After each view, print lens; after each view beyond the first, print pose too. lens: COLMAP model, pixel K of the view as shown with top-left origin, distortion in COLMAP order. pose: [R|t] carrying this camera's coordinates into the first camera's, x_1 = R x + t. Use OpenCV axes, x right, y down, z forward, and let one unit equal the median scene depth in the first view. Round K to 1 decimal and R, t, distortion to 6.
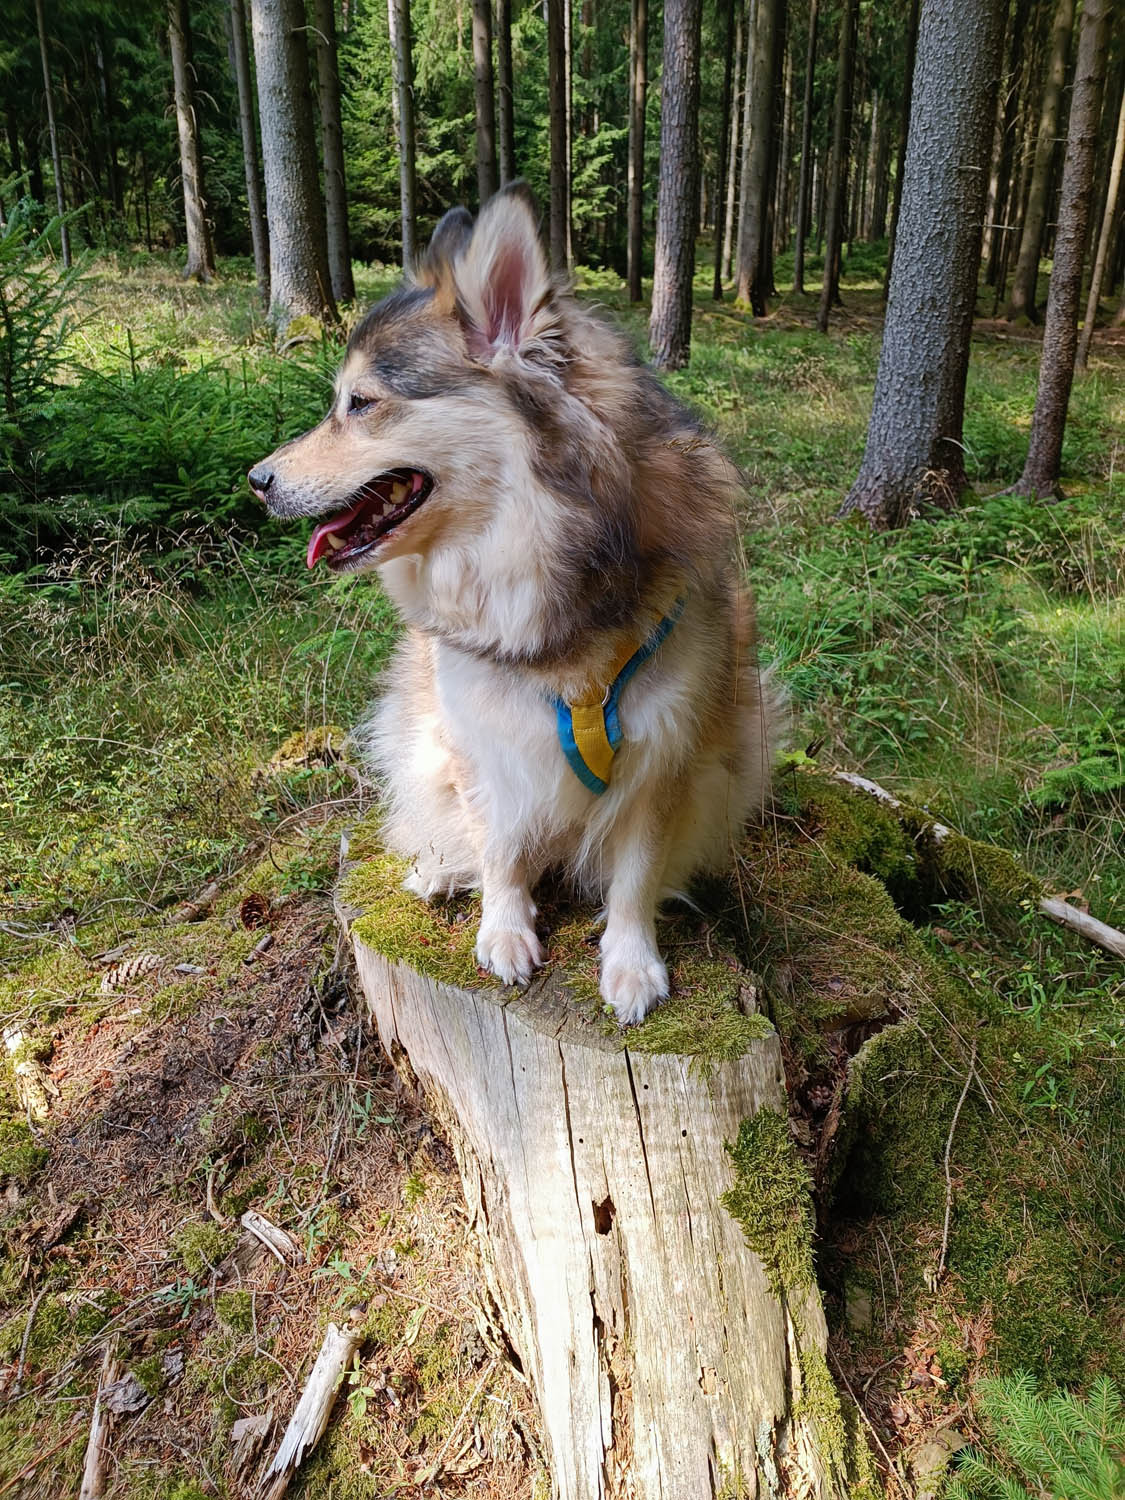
lens RADIAL K [[1107.2, 0, 558.2], [0, 1107.2, 713.4], [0, 0, 1]] dist [0.050165, -0.065517]
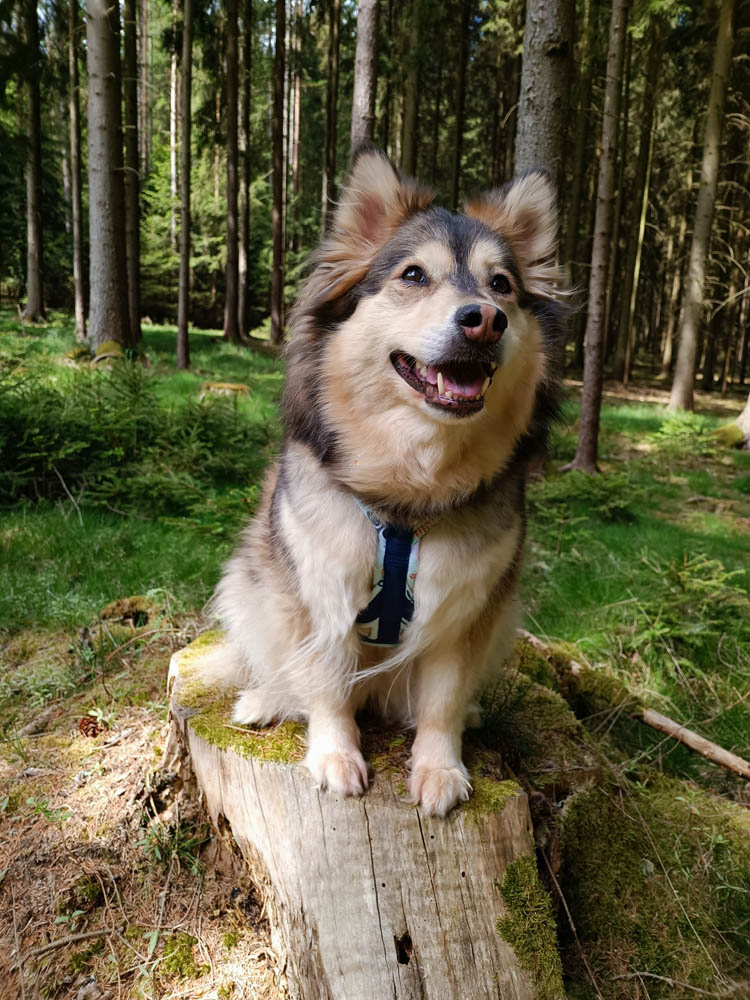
lens RADIAL K [[732.3, 0, 375.0], [0, 732.3, 478.2], [0, 0, 1]] dist [0.068666, -0.078609]
pose [[0.989304, 0.033306, 0.142014, -0.093655], [-0.006714, 0.982949, -0.183756, 0.062144], [-0.145713, 0.180837, 0.972659, 0.069493]]
